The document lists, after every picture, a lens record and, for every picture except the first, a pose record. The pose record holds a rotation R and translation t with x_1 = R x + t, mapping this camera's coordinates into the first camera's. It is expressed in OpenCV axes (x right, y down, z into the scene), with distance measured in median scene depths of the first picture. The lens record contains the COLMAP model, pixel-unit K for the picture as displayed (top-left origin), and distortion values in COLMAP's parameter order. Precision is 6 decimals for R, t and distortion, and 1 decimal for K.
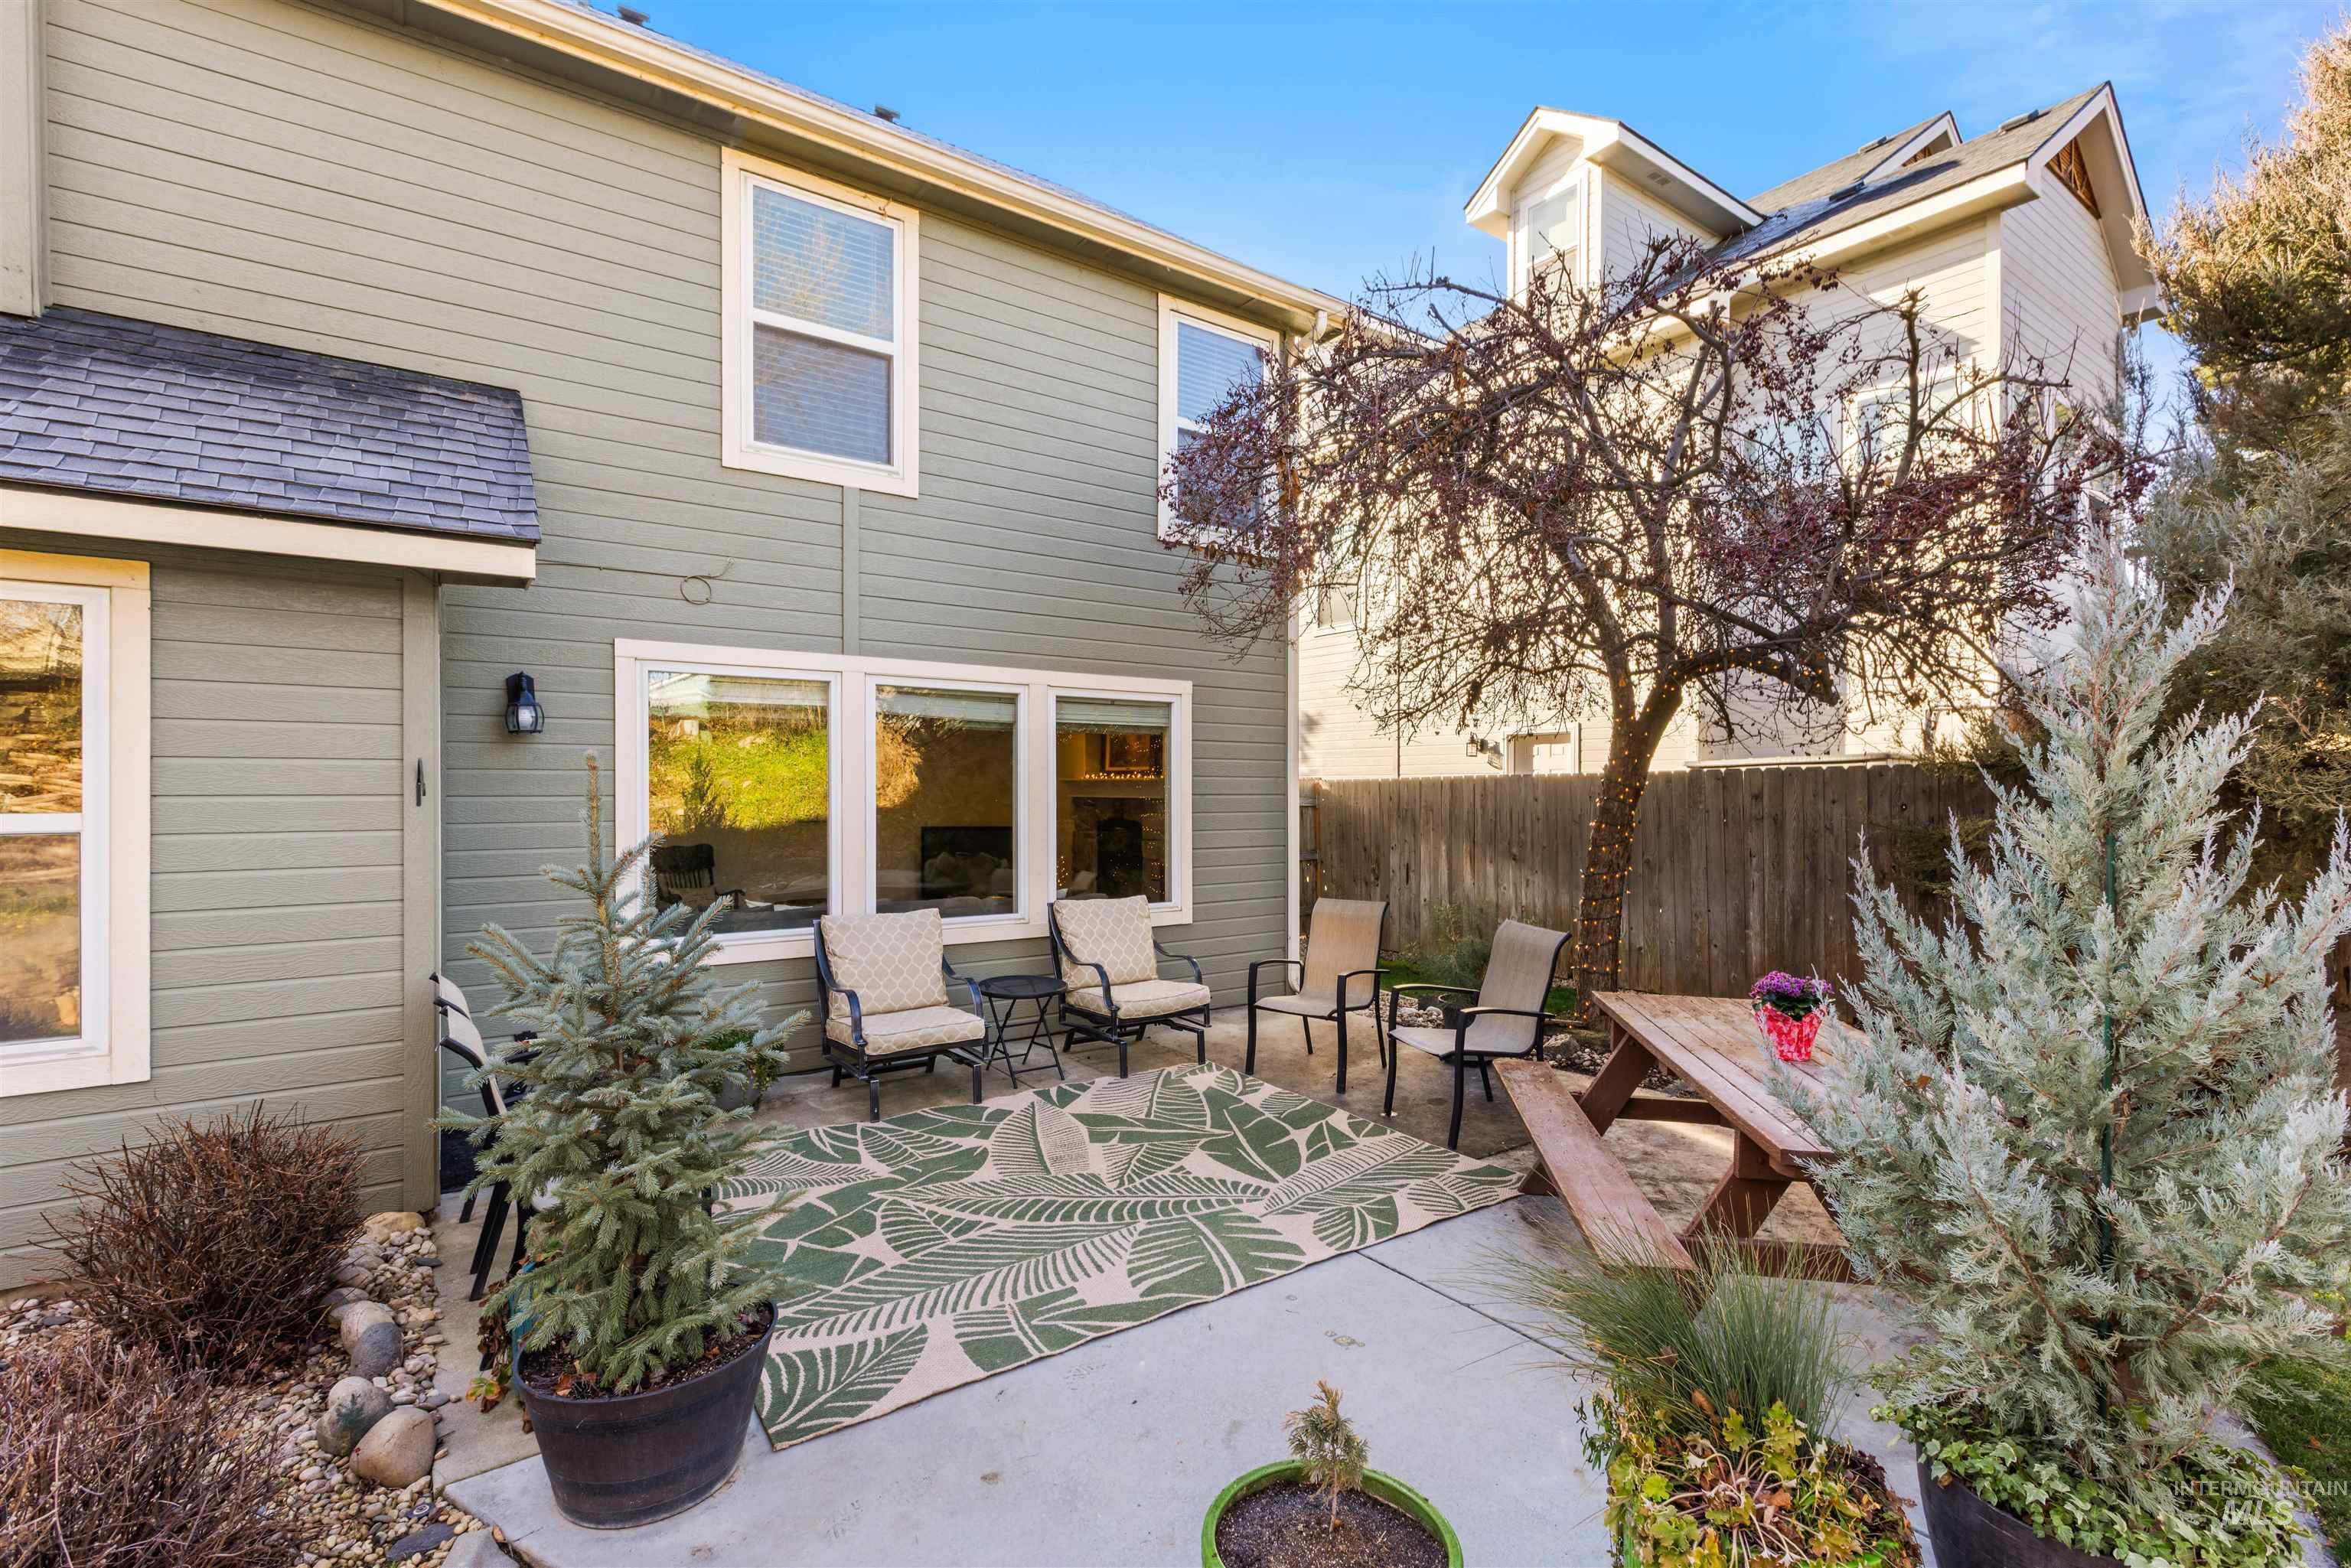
lens RADIAL K [[1065.4, 0, 1176.2], [0, 1065.4, 814.0], [0, 0, 1]] dist [0.001024, -0.000114]
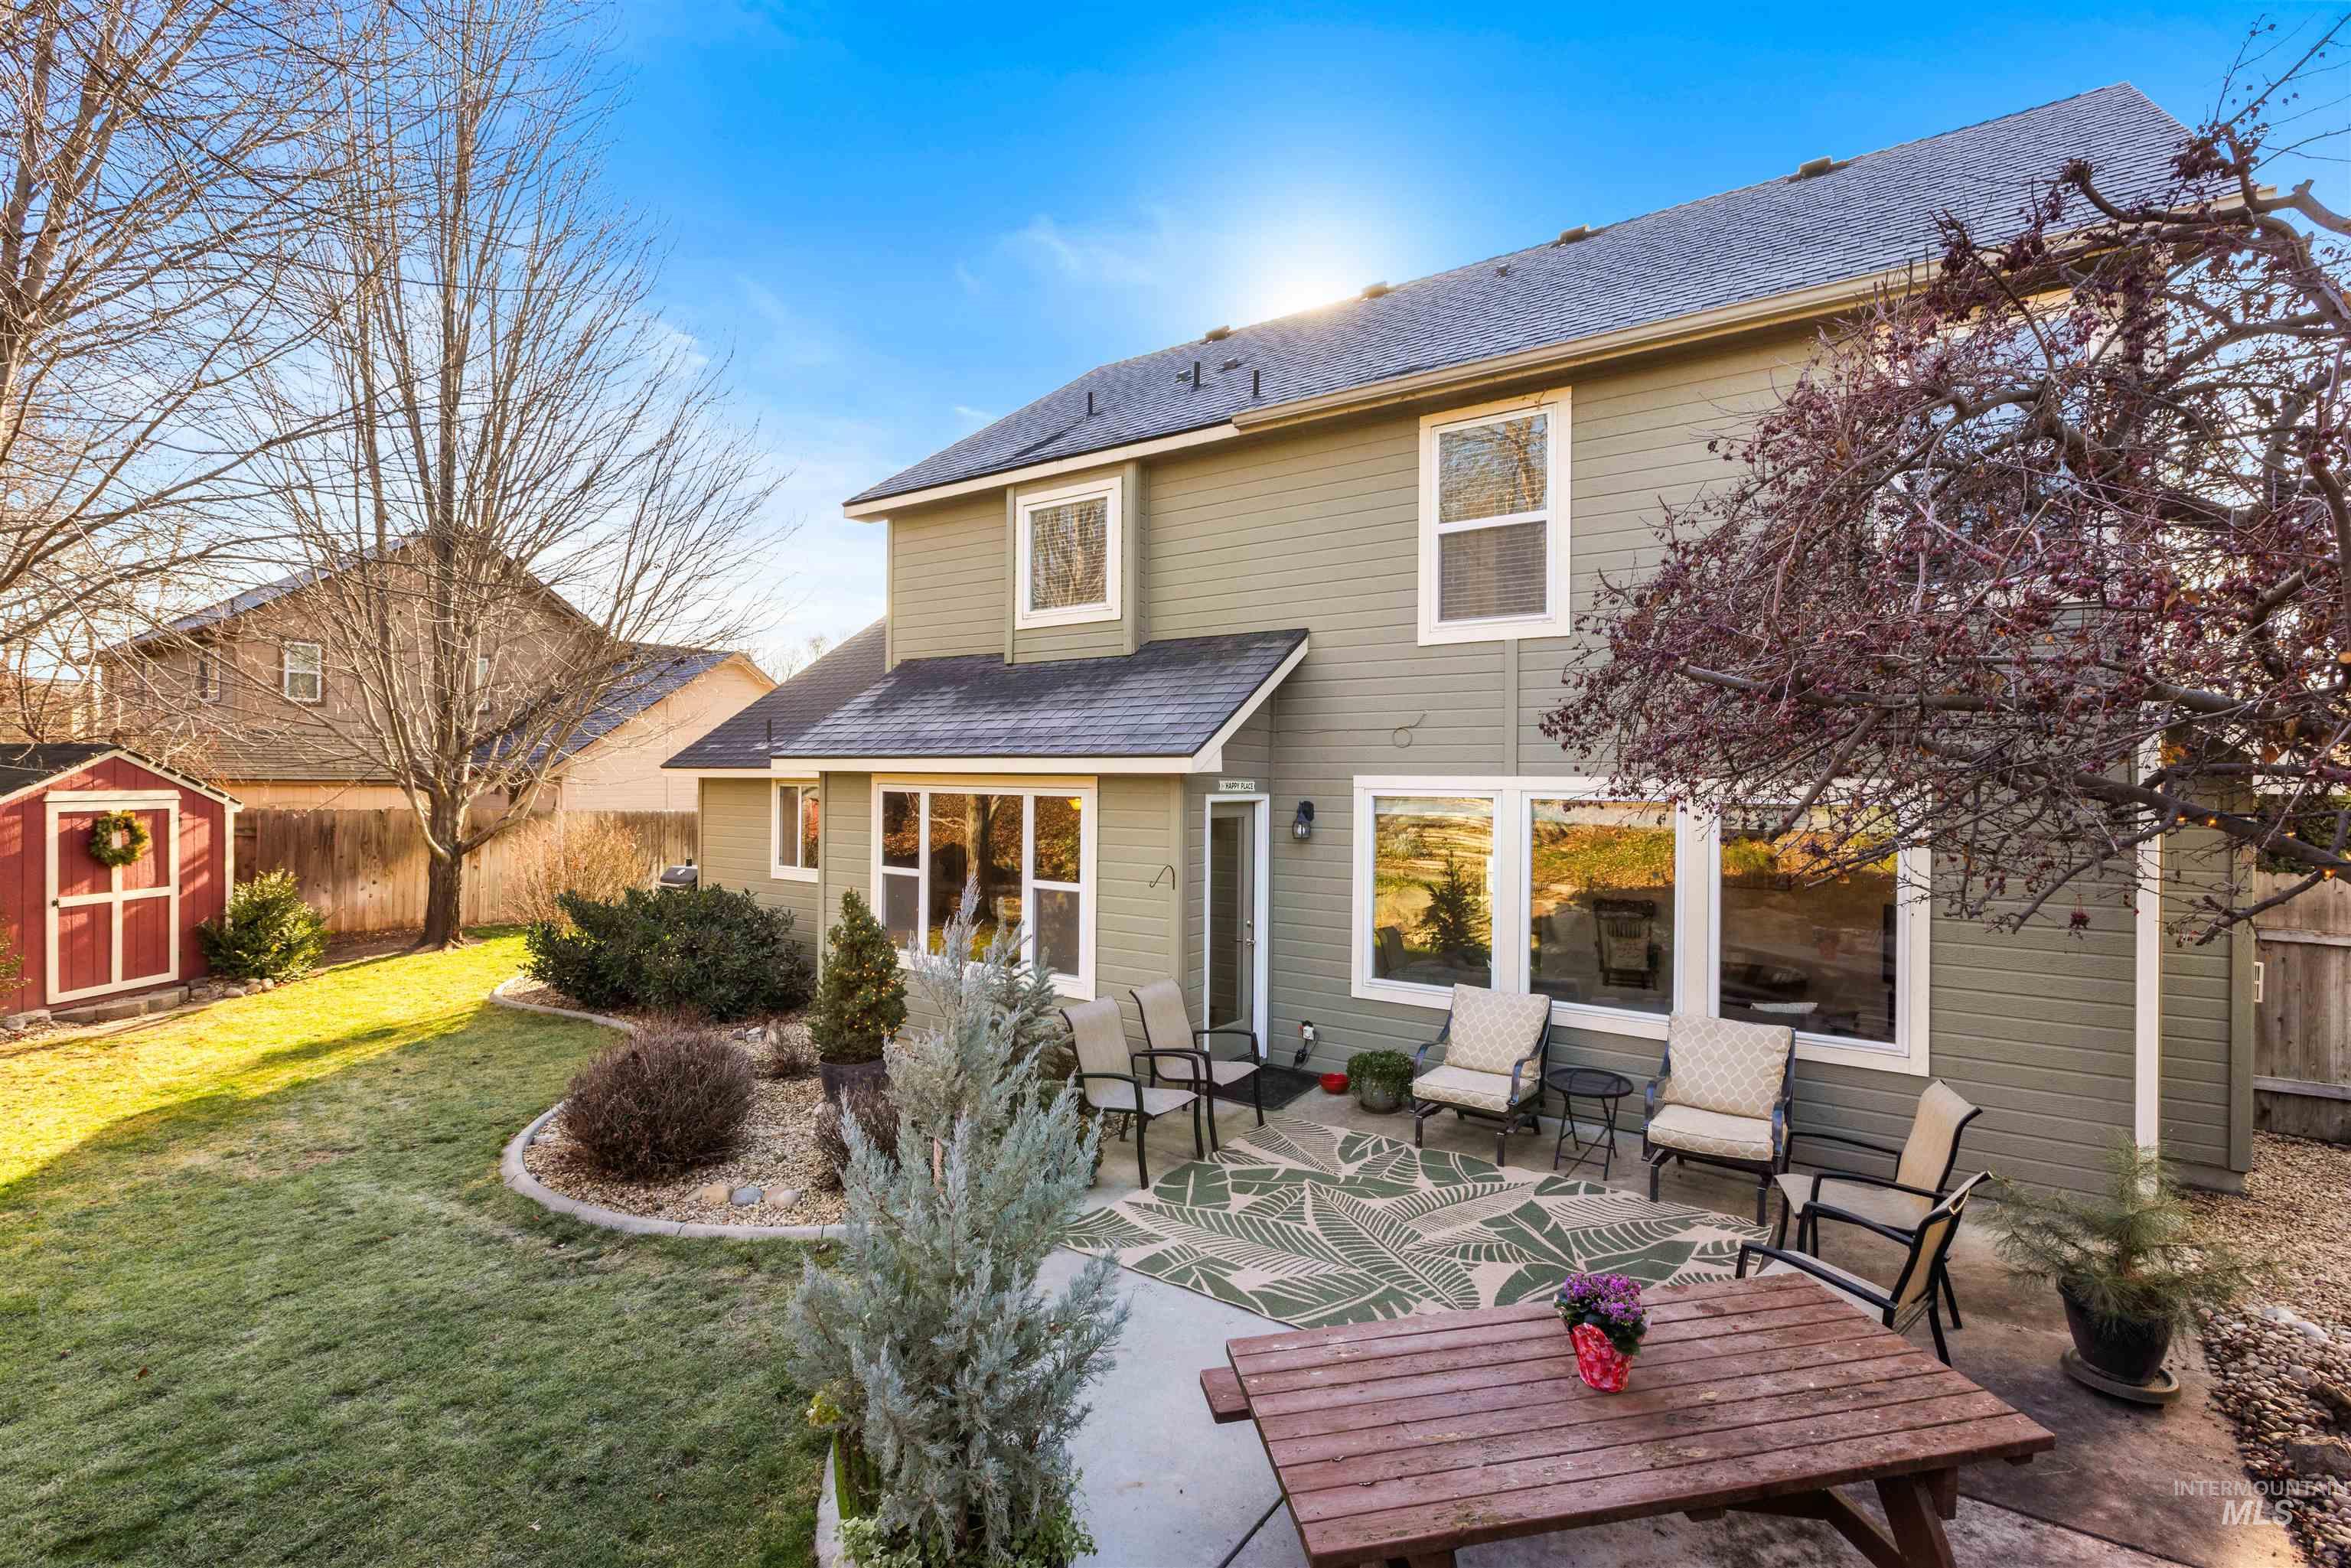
lens RADIAL K [[1057.1, 0, 1180.4], [0, 1057.1, 778.1], [0, 0, 1]] dist [0.001392, -0.000386]
pose [[0.329173, 0.003036, -0.944265, 0.786811], [-0.025616, 0.999656, -0.005716, -0.140023], [0.943922, 0.026070, 0.329137, 0.262092]]
